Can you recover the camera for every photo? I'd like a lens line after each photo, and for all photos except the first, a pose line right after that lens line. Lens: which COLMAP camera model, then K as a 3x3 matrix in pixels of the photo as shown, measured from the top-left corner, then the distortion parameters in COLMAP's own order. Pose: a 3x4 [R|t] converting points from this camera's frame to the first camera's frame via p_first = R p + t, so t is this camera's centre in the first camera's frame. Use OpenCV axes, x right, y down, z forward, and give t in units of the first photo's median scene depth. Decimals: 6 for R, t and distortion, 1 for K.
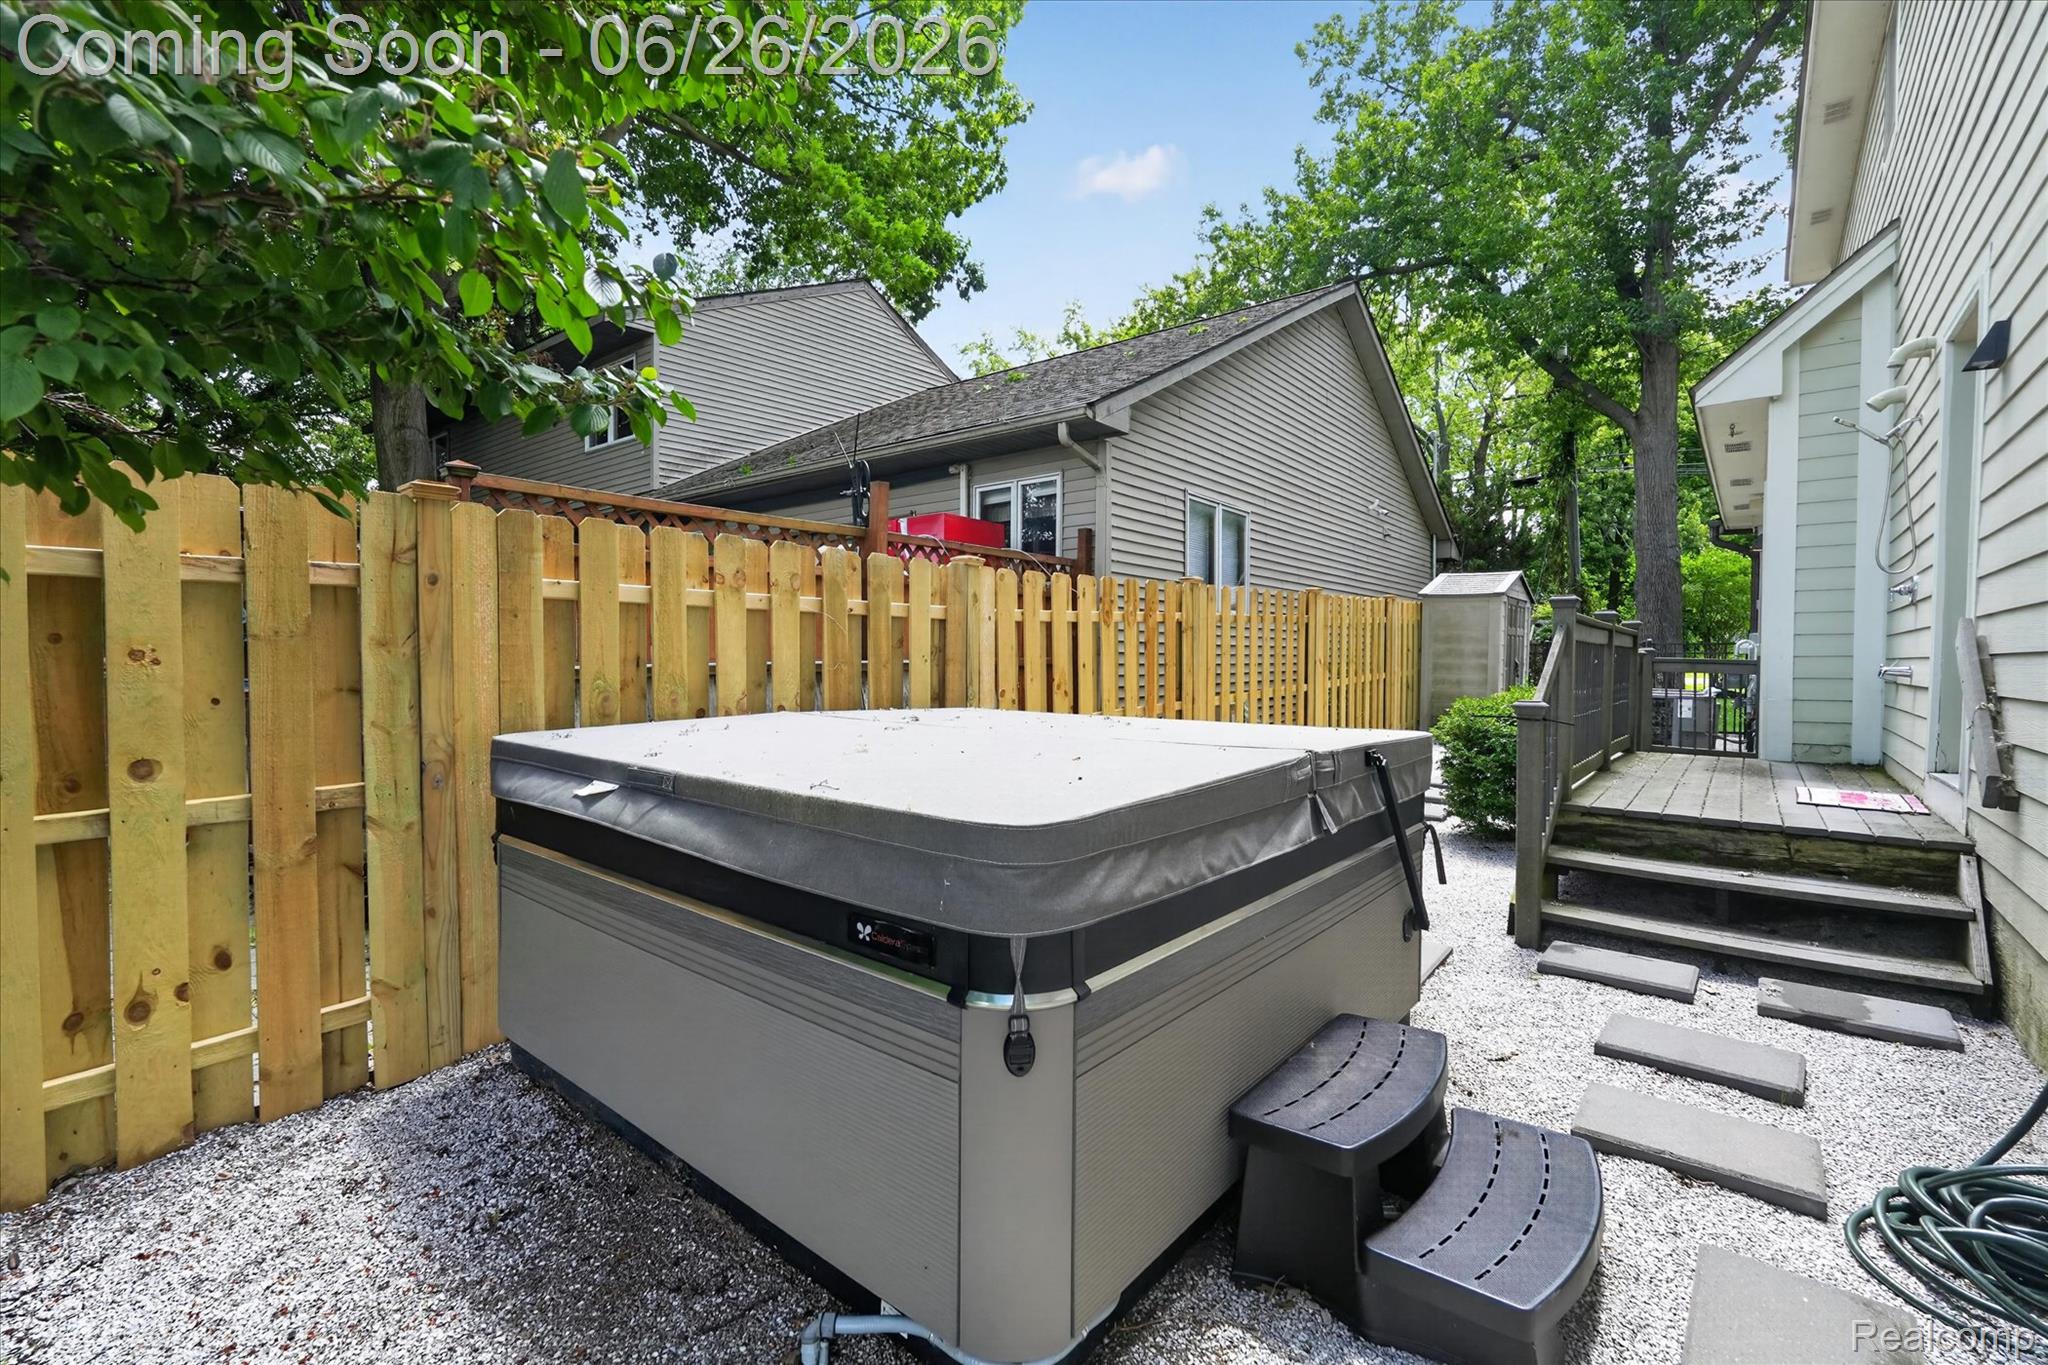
lens RADIAL K [[885.5, 0, 1019.5], [0, 885.5, 687.2], [0, 0, 1]] dist [-0.002441, -0.000089]
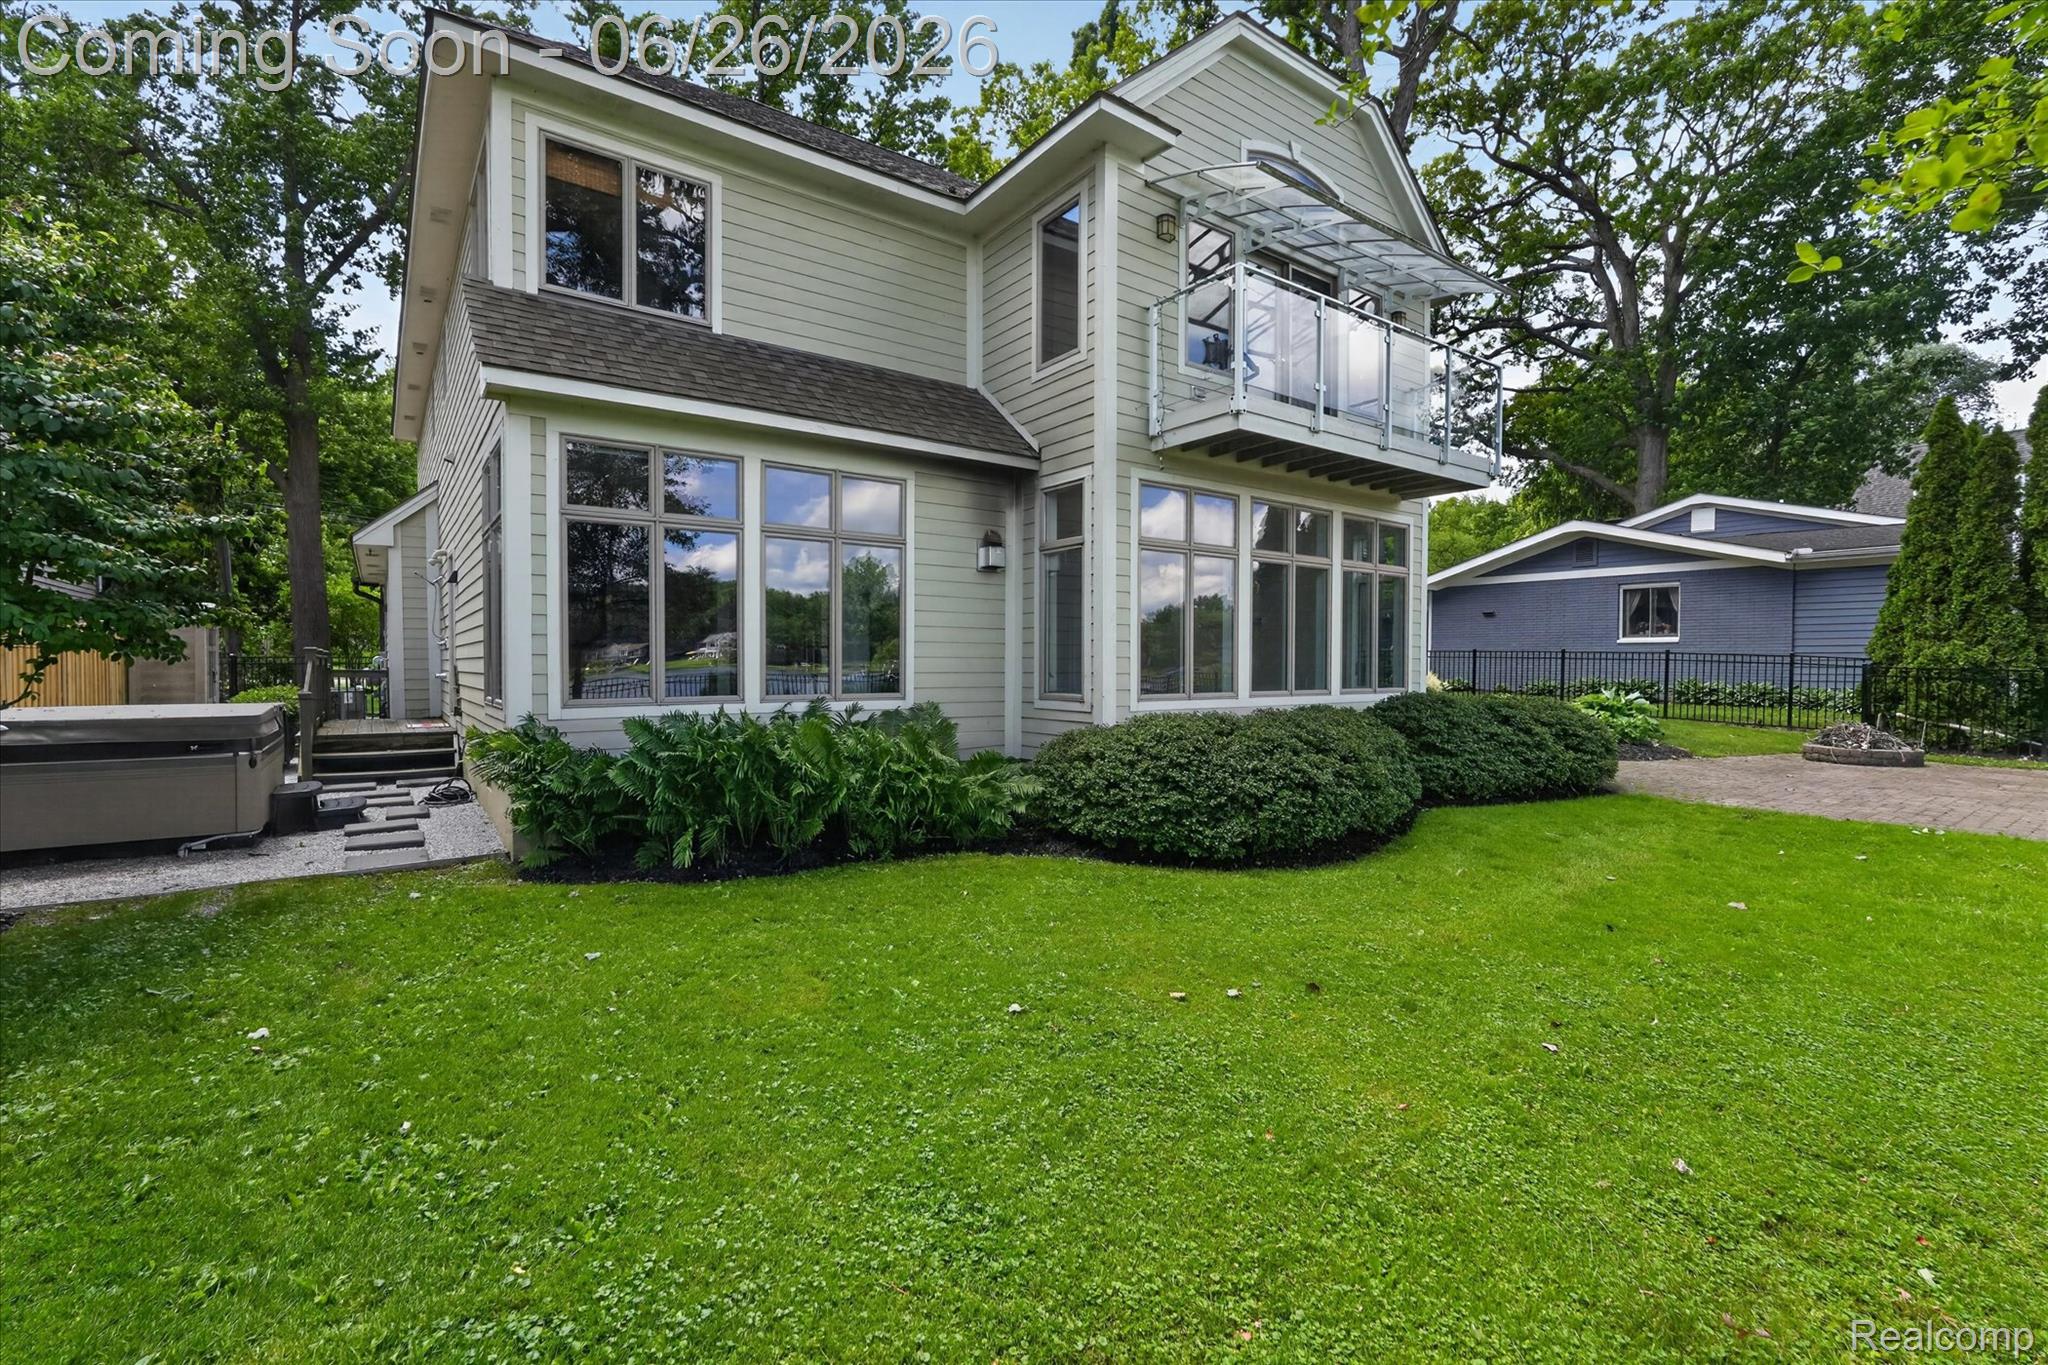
lens RADIAL K [[885.5, 0, 1019.2], [0, 885.5, 680.9], [0, 0, 1]] dist [-0.002441, -0.000089]
pose [[0.246830, -0.025422, 0.968725, -0.892286], [0.033543, 0.999281, 0.017677, 0.005128], [-0.968478, 0.028131, 0.247506, -1.043245]]
